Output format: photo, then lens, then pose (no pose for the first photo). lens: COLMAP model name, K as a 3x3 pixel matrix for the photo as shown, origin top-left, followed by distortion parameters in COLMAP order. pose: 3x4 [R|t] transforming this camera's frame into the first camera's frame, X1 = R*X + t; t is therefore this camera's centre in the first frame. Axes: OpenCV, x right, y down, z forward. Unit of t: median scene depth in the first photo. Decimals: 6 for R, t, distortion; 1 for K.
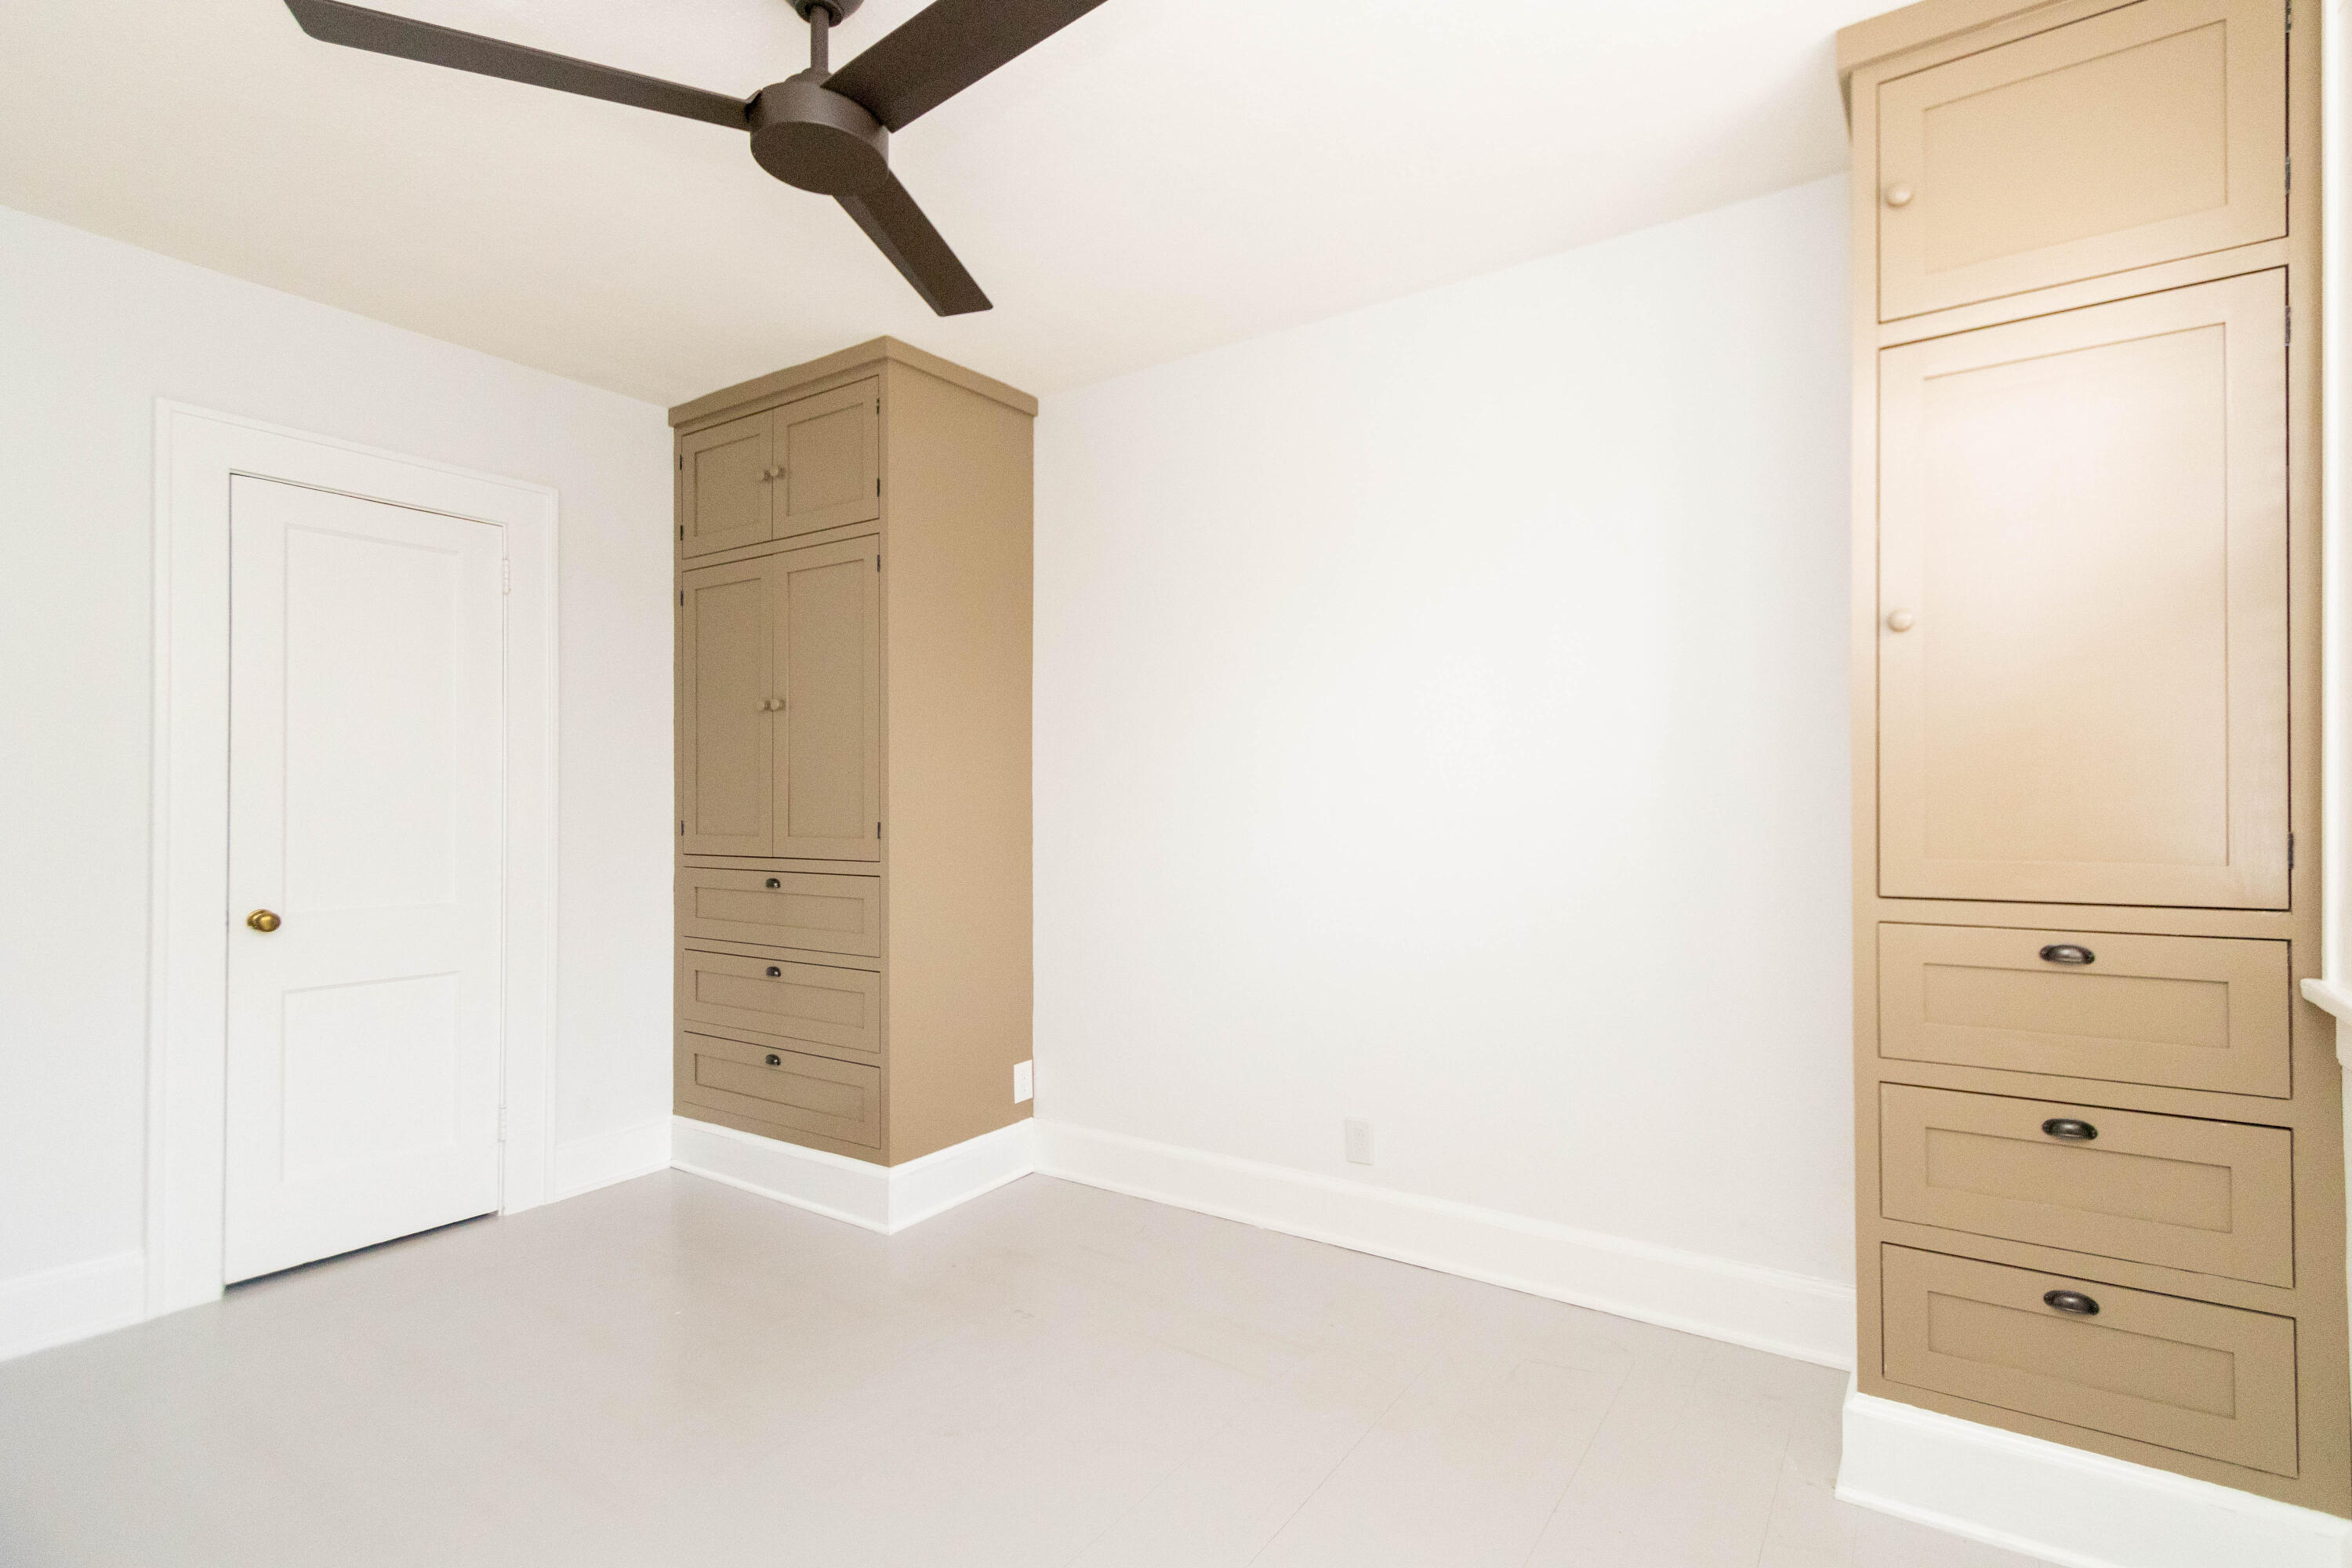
lens RADIAL K [[1130.5, 0, 1175.3], [0, 1130.5, 799.5], [0, 0, 1]] dist [0.002711, 0.000352]
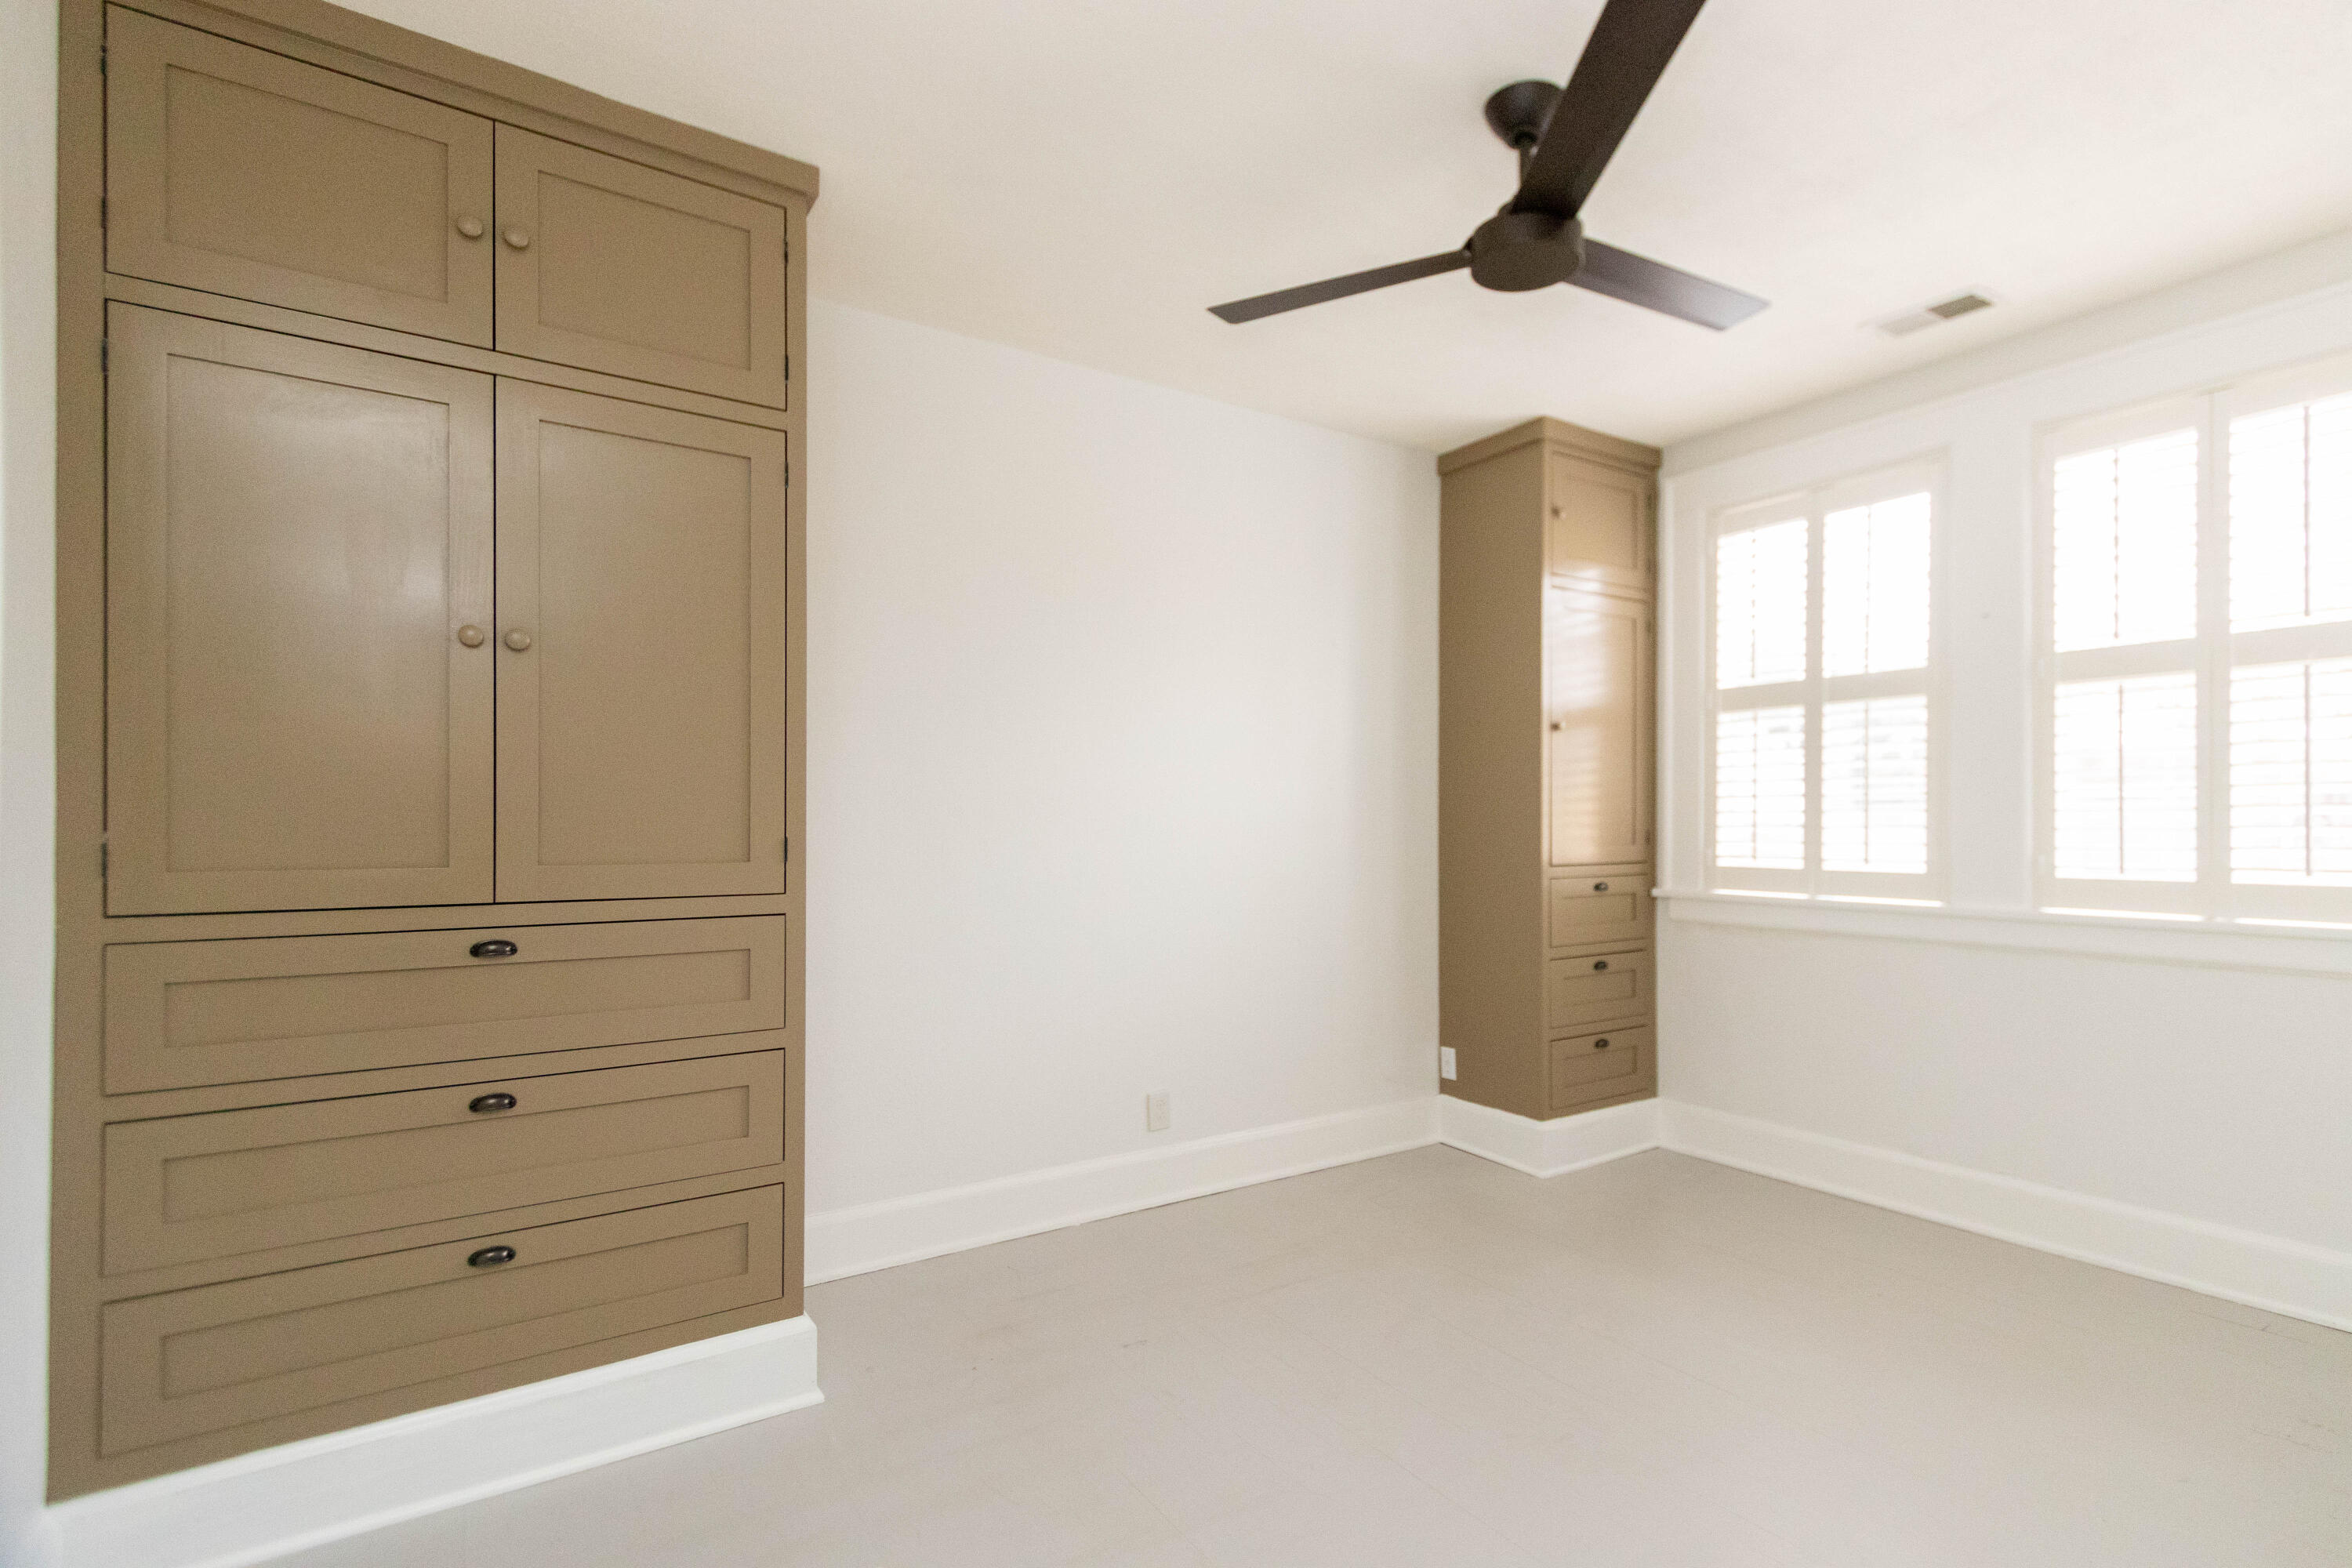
lens RADIAL K [[1082.5, 0, 1174.3], [0, 1082.5, 817.8], [0, 0, 1]] dist [0.000853, -0.000062]
pose [[0.385613, 0.002527, 0.922657, -0.790287], [-0.008969, 0.999959, 0.001010, 0.004004], [-0.922617, -0.008665, 0.385620, 0.507702]]
